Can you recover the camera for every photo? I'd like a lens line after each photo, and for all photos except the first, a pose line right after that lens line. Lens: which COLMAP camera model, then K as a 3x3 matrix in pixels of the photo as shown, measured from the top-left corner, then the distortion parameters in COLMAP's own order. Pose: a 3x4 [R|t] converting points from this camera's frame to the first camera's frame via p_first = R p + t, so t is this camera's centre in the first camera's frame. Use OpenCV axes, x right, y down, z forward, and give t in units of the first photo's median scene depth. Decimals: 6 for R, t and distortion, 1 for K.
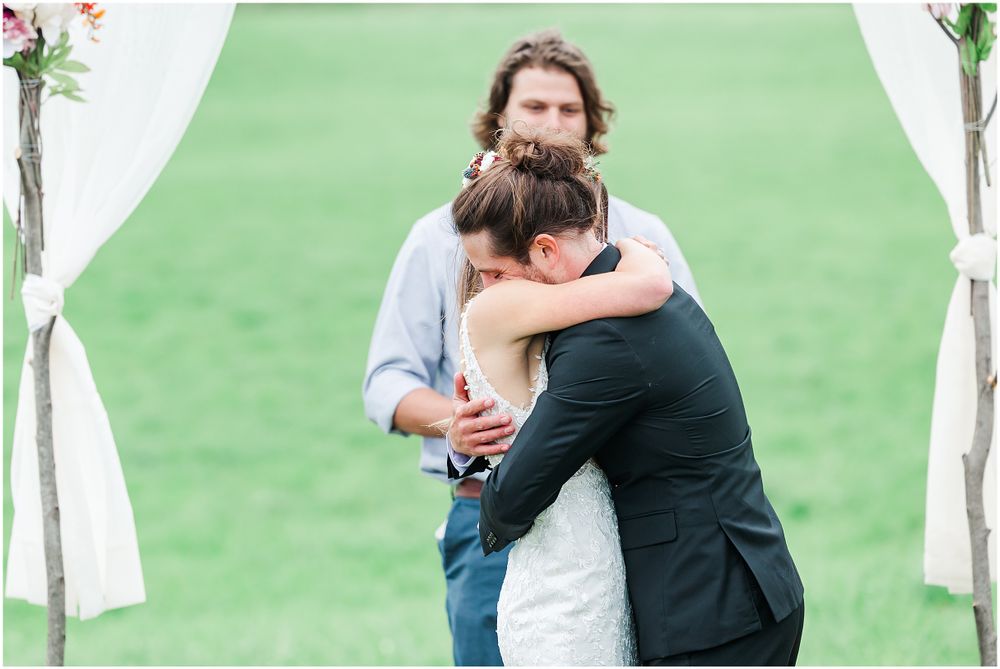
lens RADIAL K [[5282.8, 0, 494.6], [0, 5282.8, 328.2], [0, 0, 1]] dist [0.448664, 0.000000]
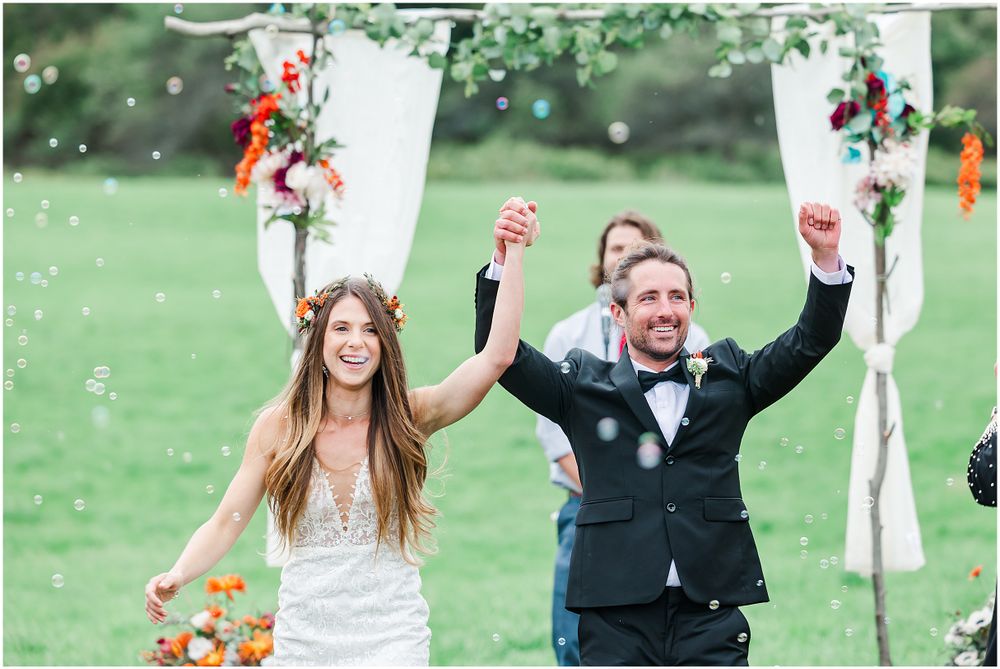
lens RADIAL K [[3735.3, 0, 504.4], [0, 3735.3, 335.2], [0, 0, 1]] dist [-0.004056, 0.000000]
pose [[0.999409, 0.031631, -0.013459, -0.008789], [-0.031900, 0.999285, -0.020315, 0.006409], [0.012807, 0.020732, 0.999703, -0.141535]]
